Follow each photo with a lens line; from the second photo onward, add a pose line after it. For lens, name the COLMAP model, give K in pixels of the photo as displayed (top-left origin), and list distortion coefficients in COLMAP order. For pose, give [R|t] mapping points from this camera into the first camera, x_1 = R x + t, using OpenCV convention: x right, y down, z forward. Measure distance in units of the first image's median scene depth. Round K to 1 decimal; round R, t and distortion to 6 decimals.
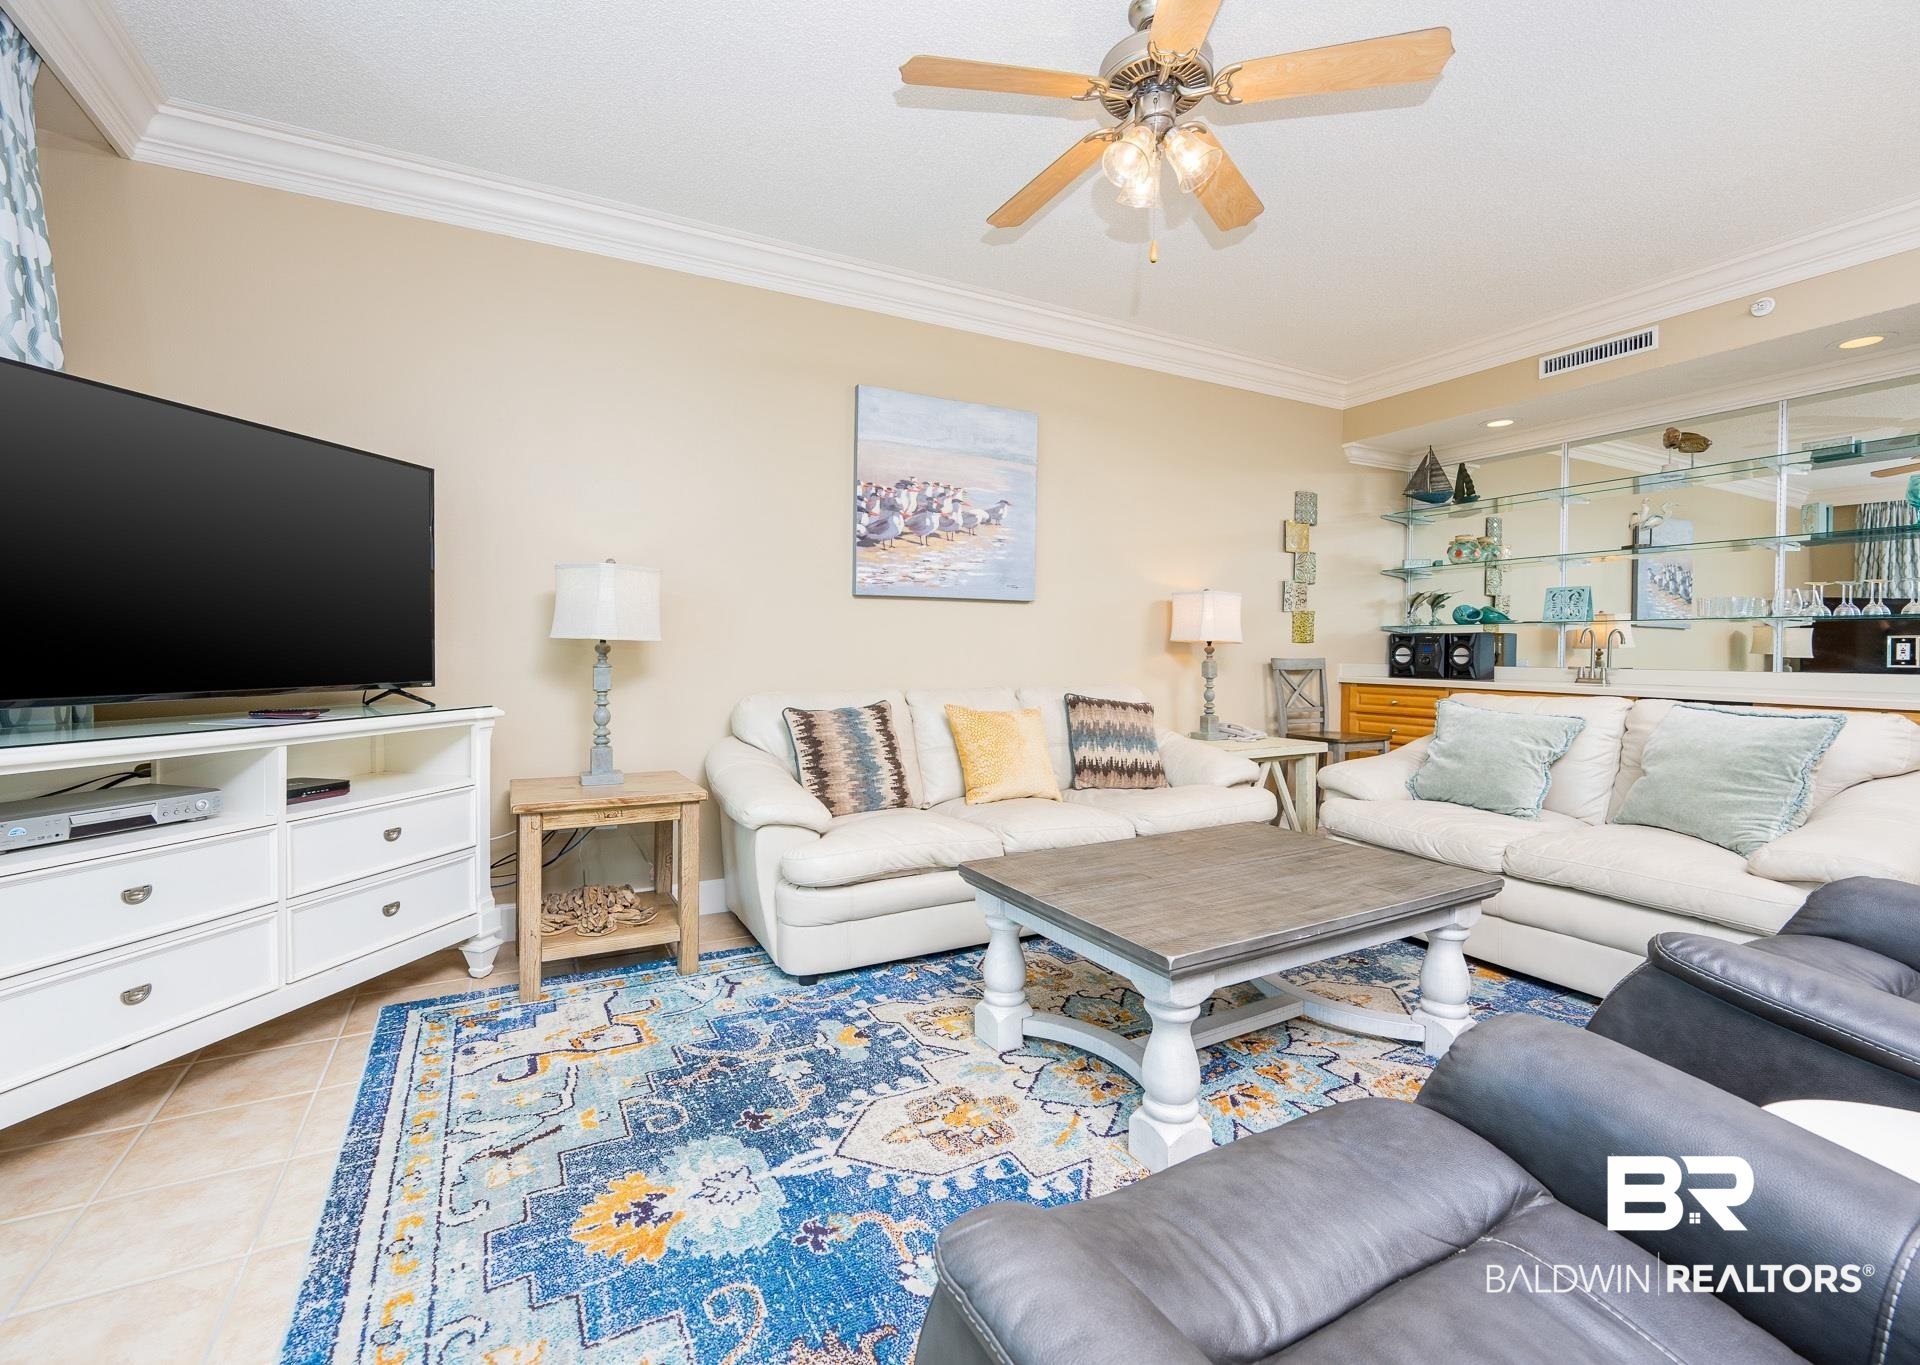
lens RADIAL K [[851.3, 0, 932.6], [0, 851.3, 626.2], [0, 0, 1]] dist [0.001975, -0.000210]
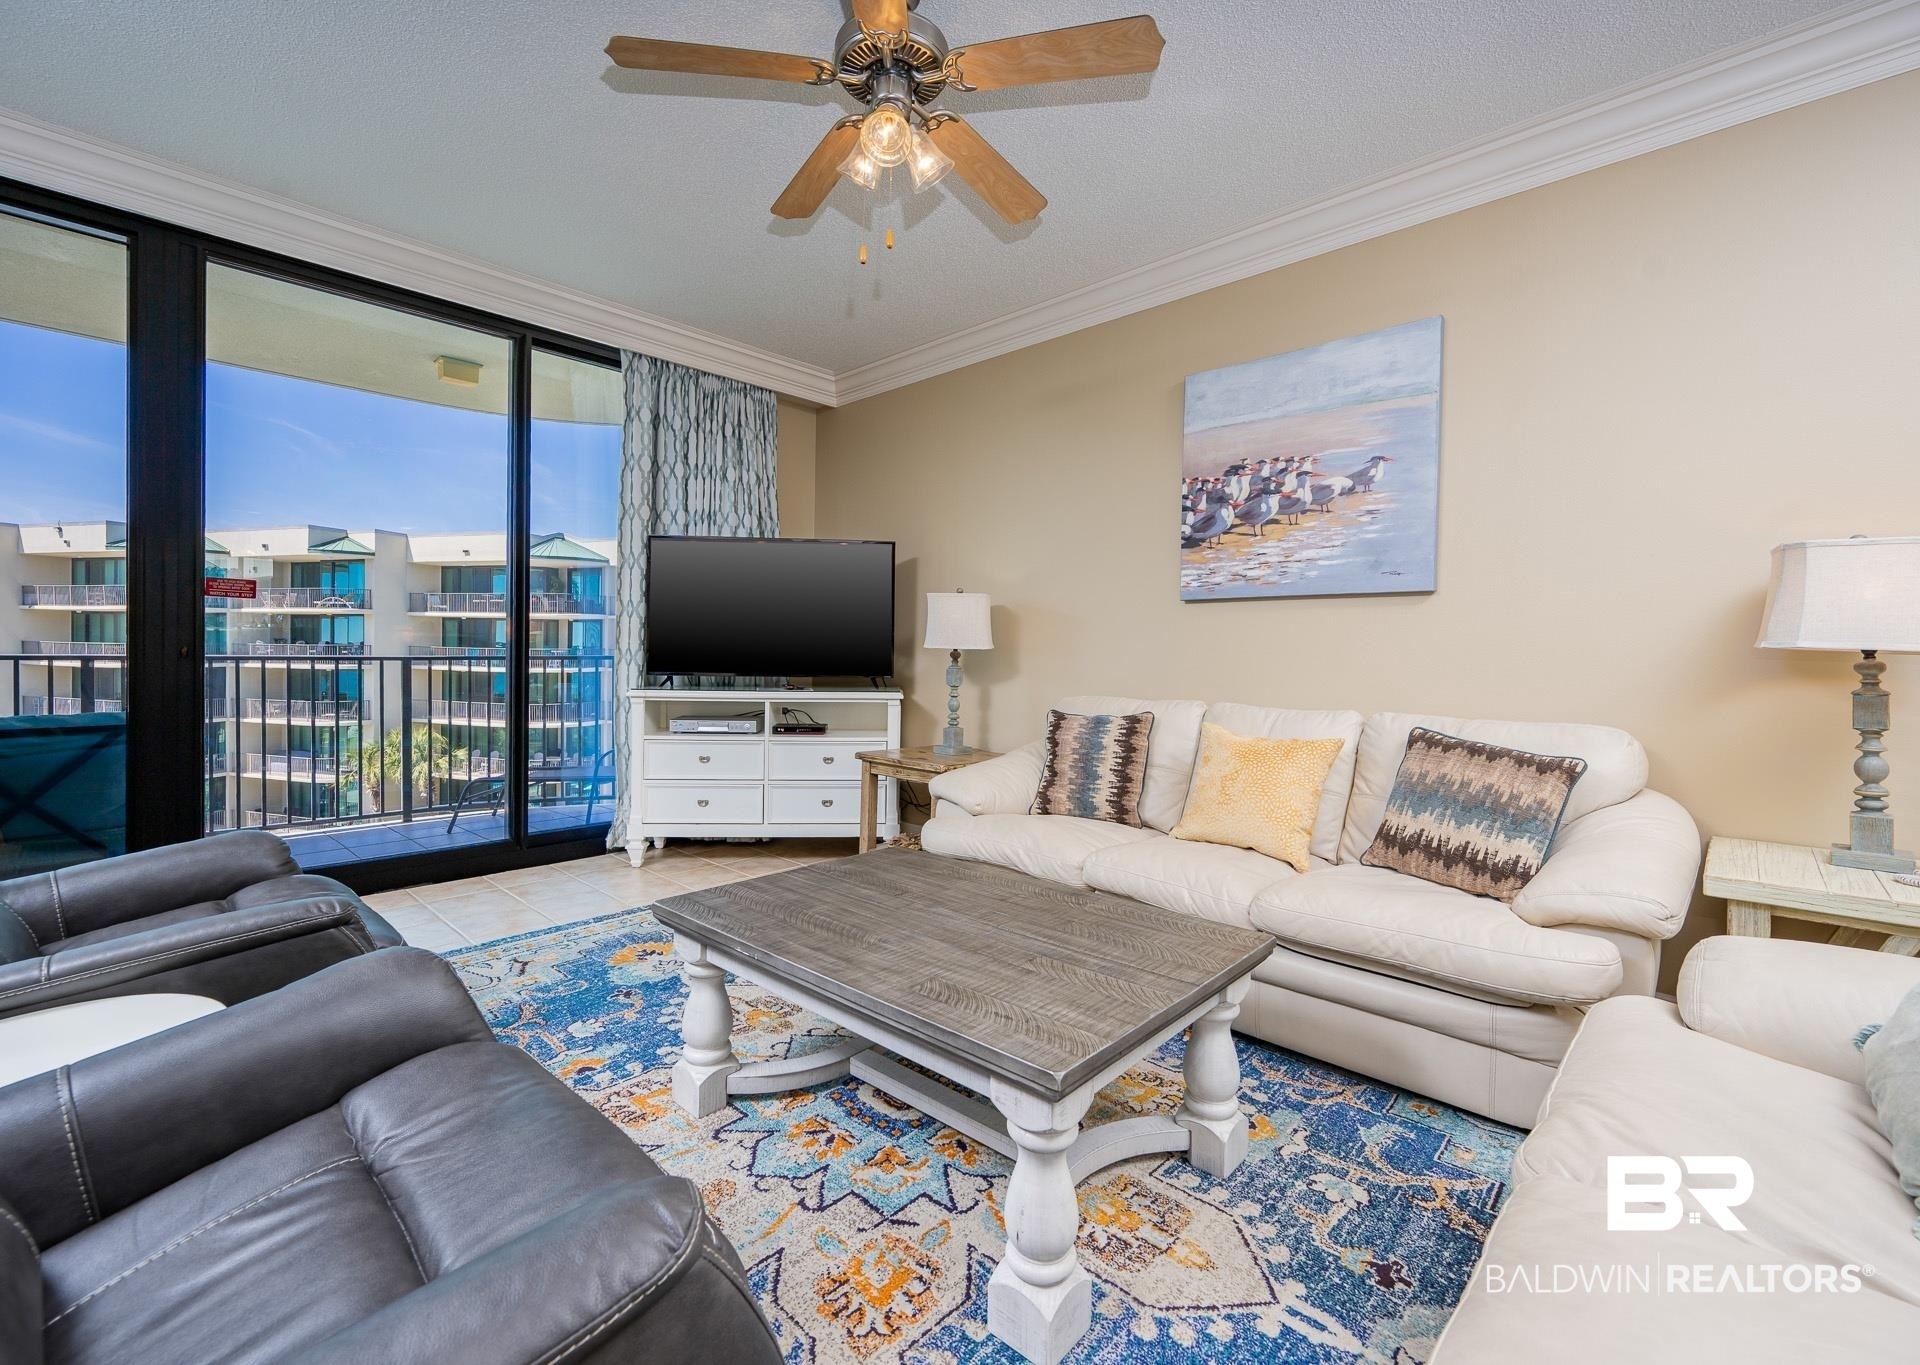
lens RADIAL K [[815.9, 0, 917.7], [0, 815.9, 625.7], [0, 0, 1]] dist [0.001223, -0.000190]
pose [[0.301755, -0.031165, -0.952876, 0.670818], [0.012607, 0.999509, -0.028697, 0.013135], [0.953302, -0.003353, 0.302000, 0.442808]]
